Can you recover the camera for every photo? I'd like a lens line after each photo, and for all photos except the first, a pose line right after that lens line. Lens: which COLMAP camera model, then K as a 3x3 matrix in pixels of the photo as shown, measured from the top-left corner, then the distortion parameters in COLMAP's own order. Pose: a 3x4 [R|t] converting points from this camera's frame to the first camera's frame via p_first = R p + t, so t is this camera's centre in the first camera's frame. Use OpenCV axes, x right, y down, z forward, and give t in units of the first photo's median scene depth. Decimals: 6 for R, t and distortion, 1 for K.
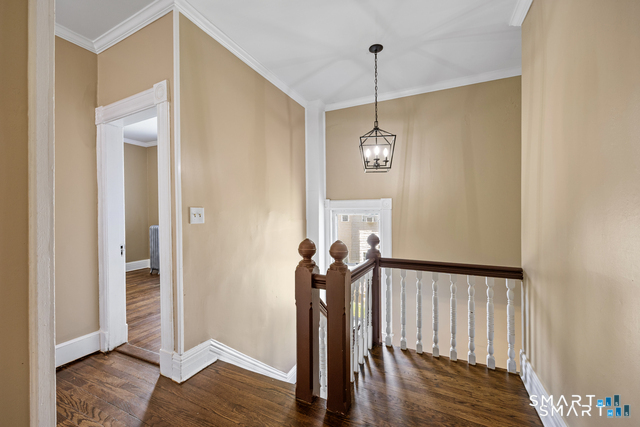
lens RADIAL K [[251.7, 0, 318.2], [0, 251.7, 212.8], [0, 0, 1]] dist [-0.002201, 0.000304]
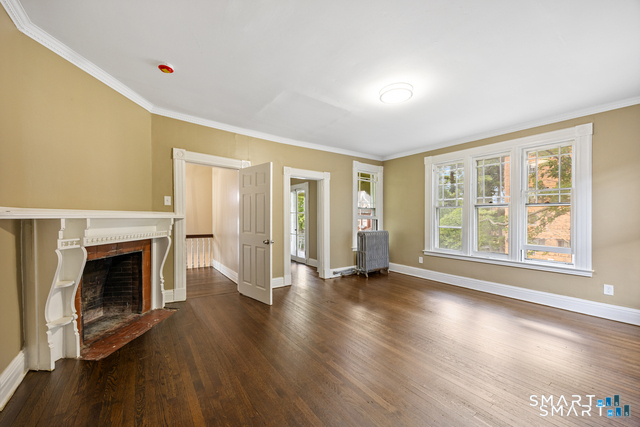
lens RADIAL K [[251.7, 0, 320.3], [0, 251.7, 214.1], [0, 0, 1]] dist [-0.002201, 0.000304]
pose [[0.469973, -0.003551, 0.882674, -1.161911], [0.007951, 0.999968, -0.000211, -0.025189], [-0.882645, 0.007117, 0.469986, -1.456222]]
